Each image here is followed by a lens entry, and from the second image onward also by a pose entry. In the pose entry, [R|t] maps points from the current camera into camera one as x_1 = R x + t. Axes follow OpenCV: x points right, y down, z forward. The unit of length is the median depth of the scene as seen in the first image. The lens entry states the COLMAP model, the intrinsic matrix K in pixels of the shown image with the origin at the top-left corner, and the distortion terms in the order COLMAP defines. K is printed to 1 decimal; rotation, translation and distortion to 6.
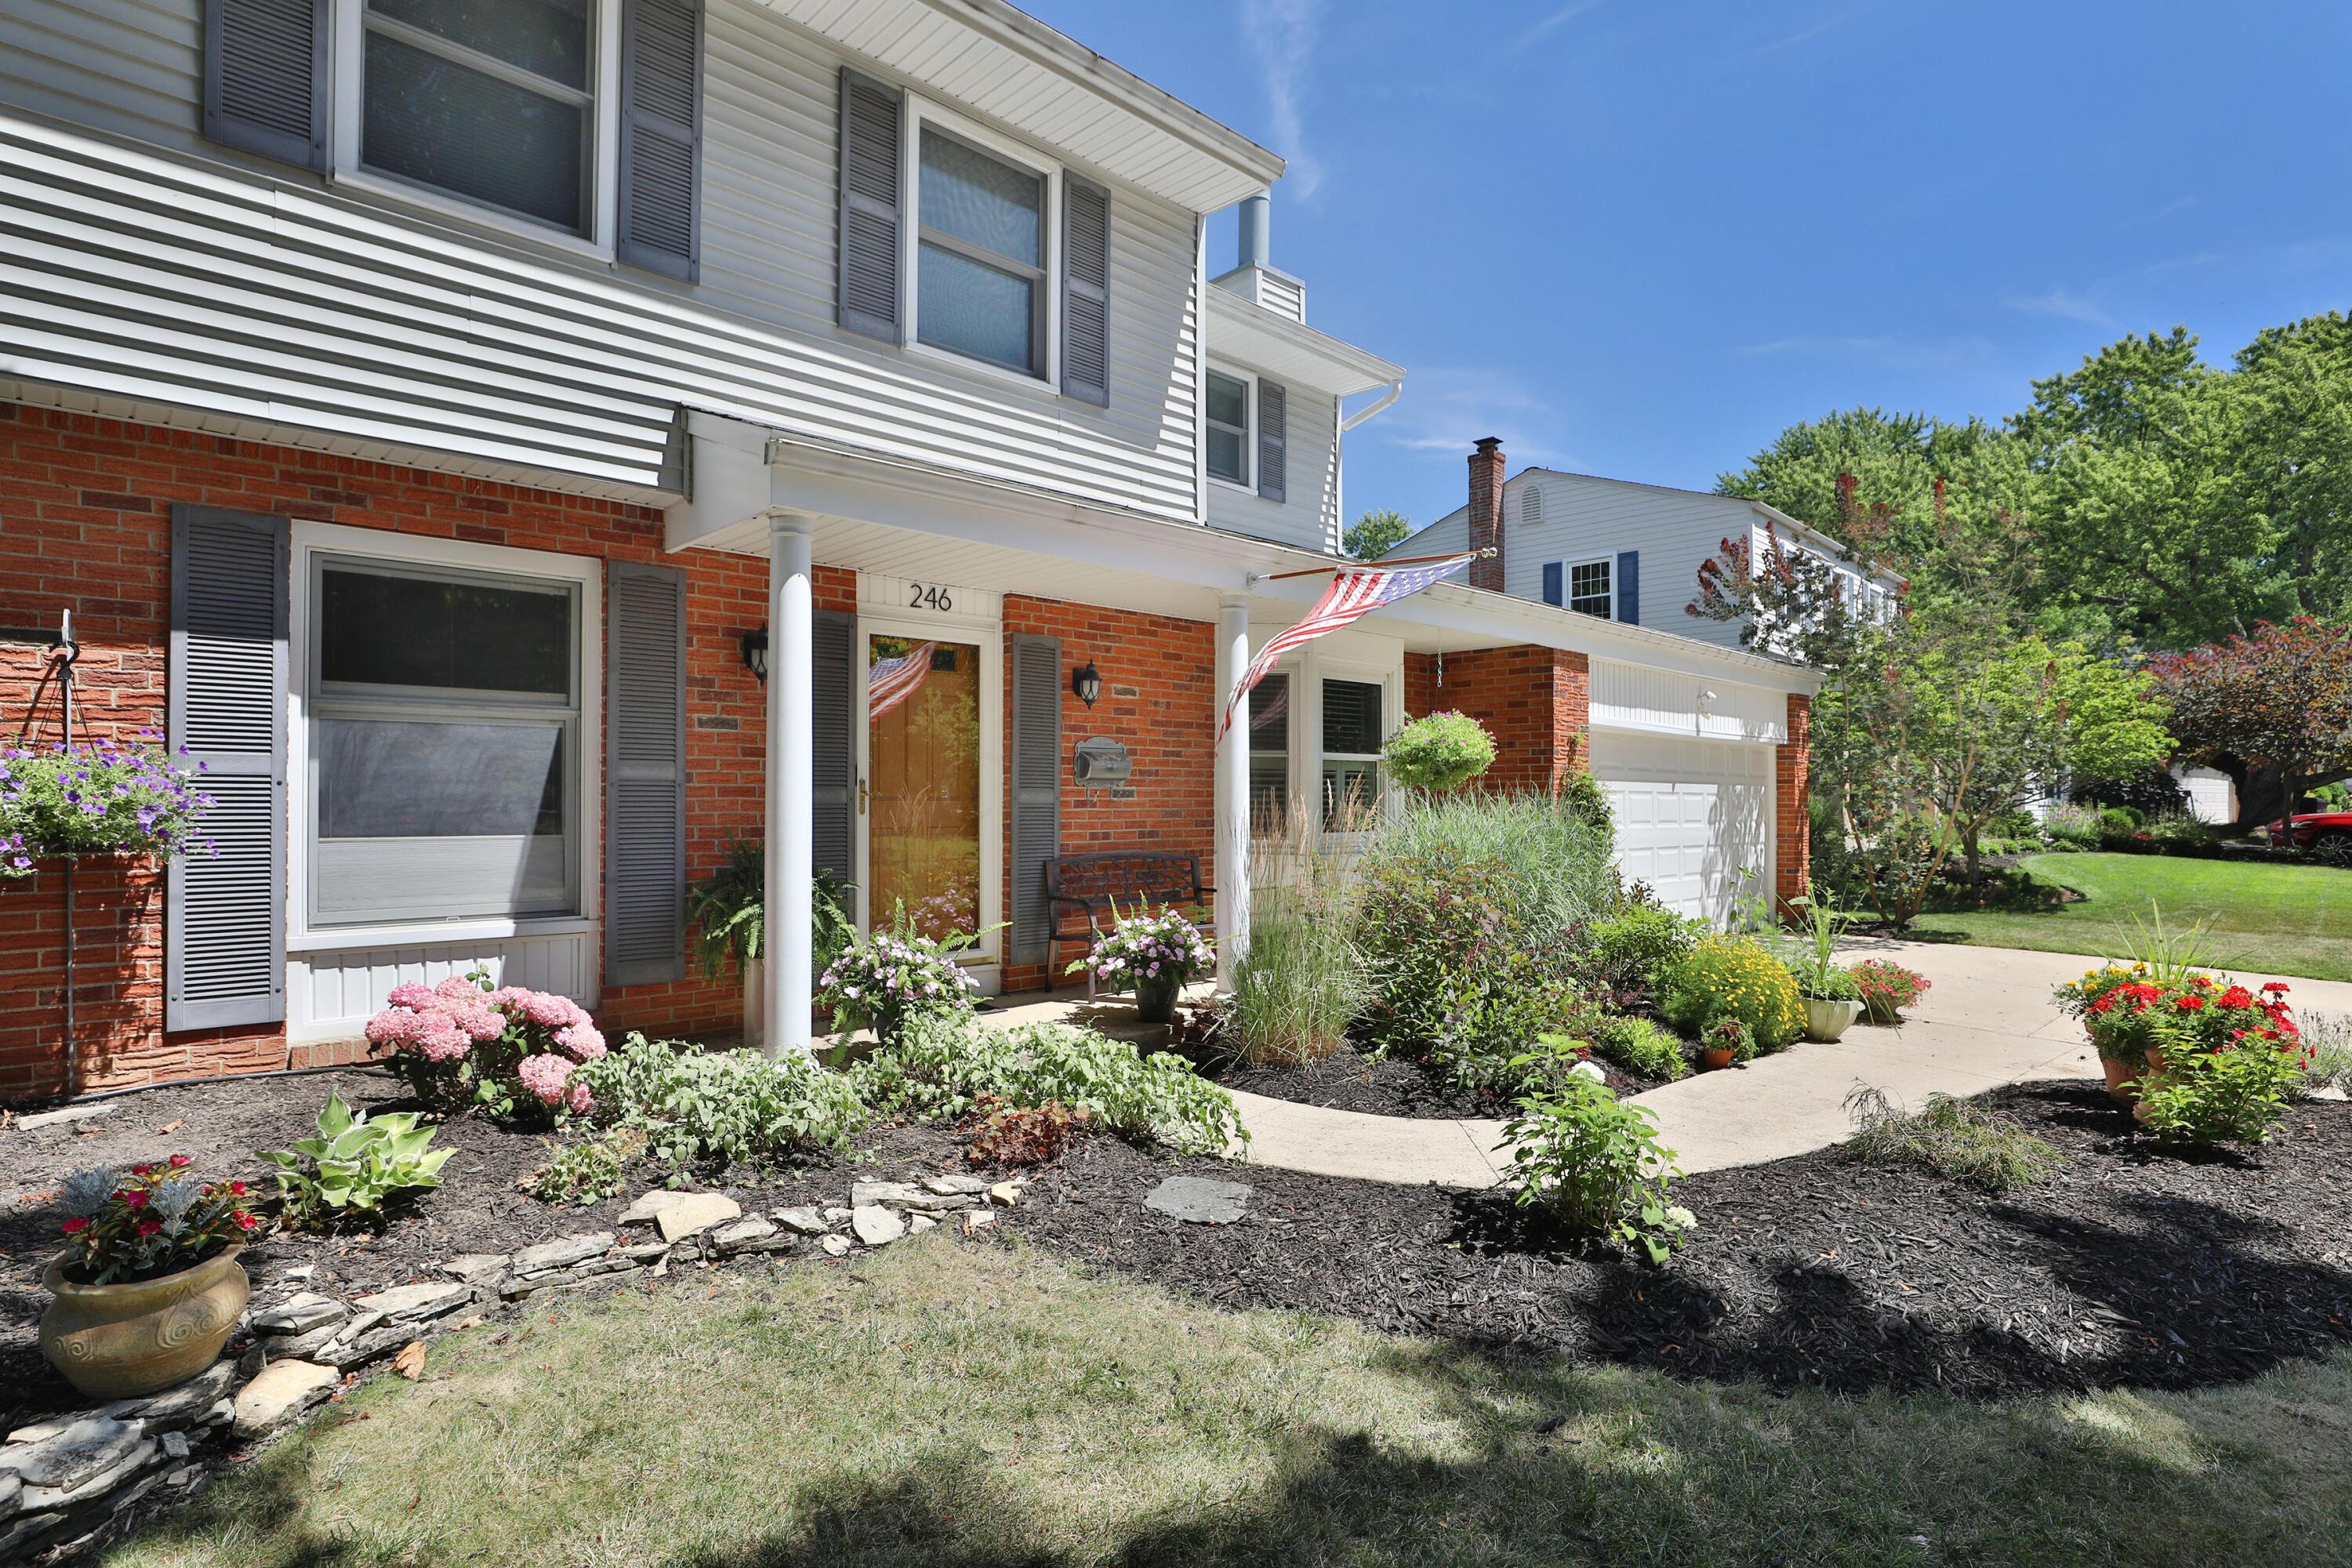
lens RADIAL K [[1184.8, 0, 1176.0], [0, 1184.8, 784.0], [0, 0, 1]] dist [-0.015618, 0.000685]
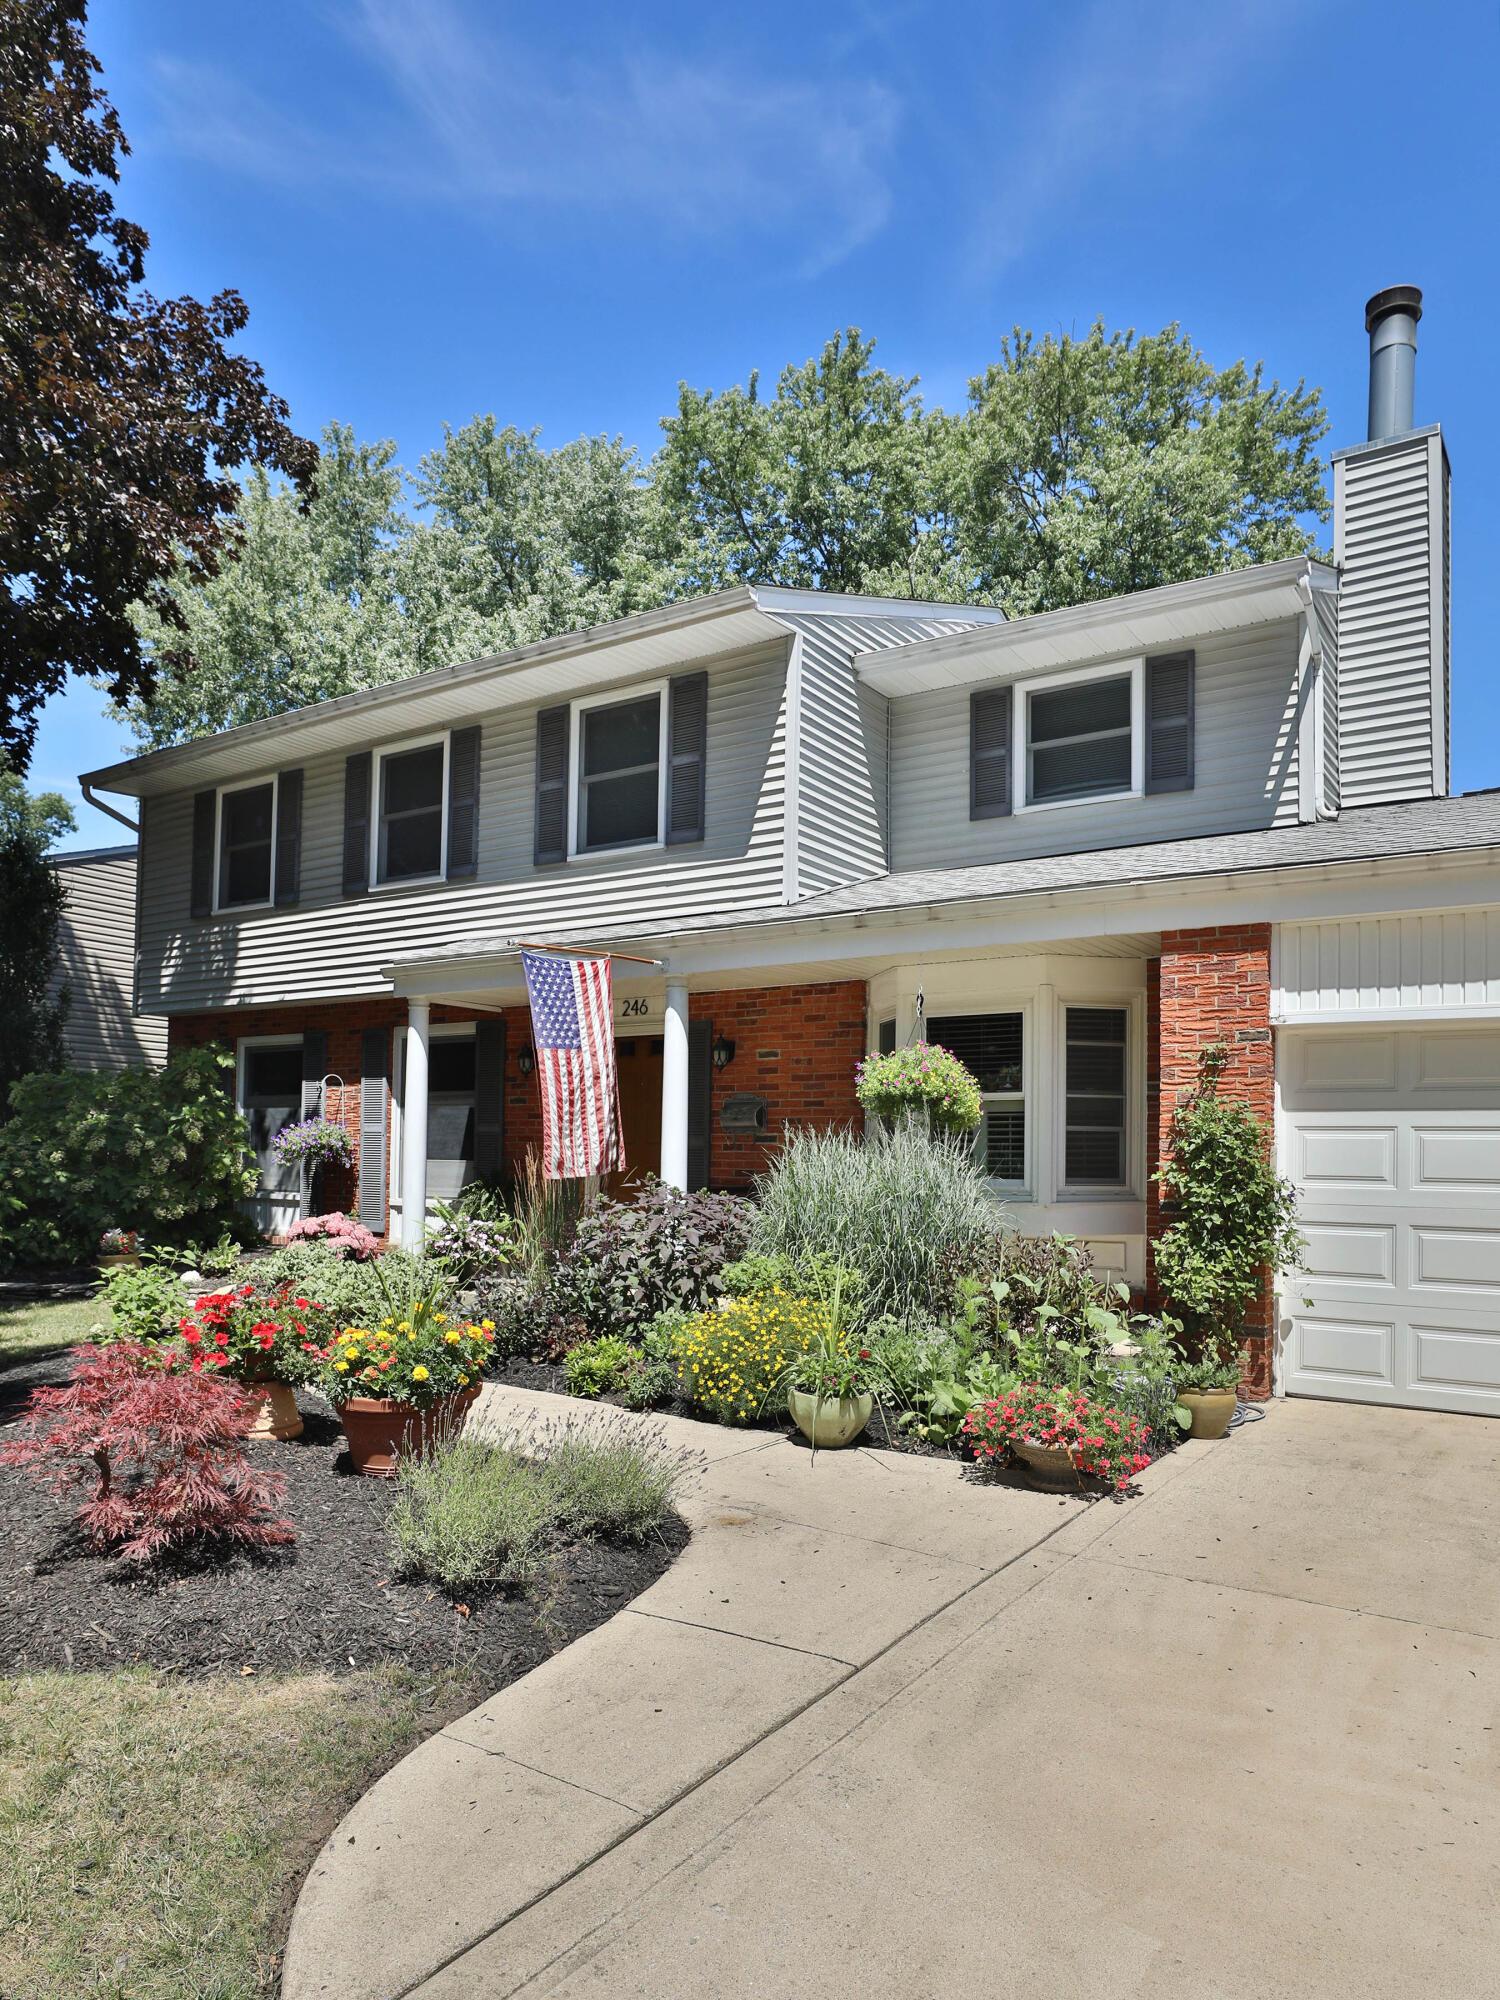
lens RADIAL K [[1257.5, 0, 743.7], [0, 1257.5, 1114.2], [0, 0, 1]] dist [-0.016529, -0.000797]
pose [[0.233749, -0.033899, -0.971706, 1.224084], [0.001064, 0.999400, -0.034609, 0.027969], [0.972296, 0.007056, 0.233645, 0.694453]]
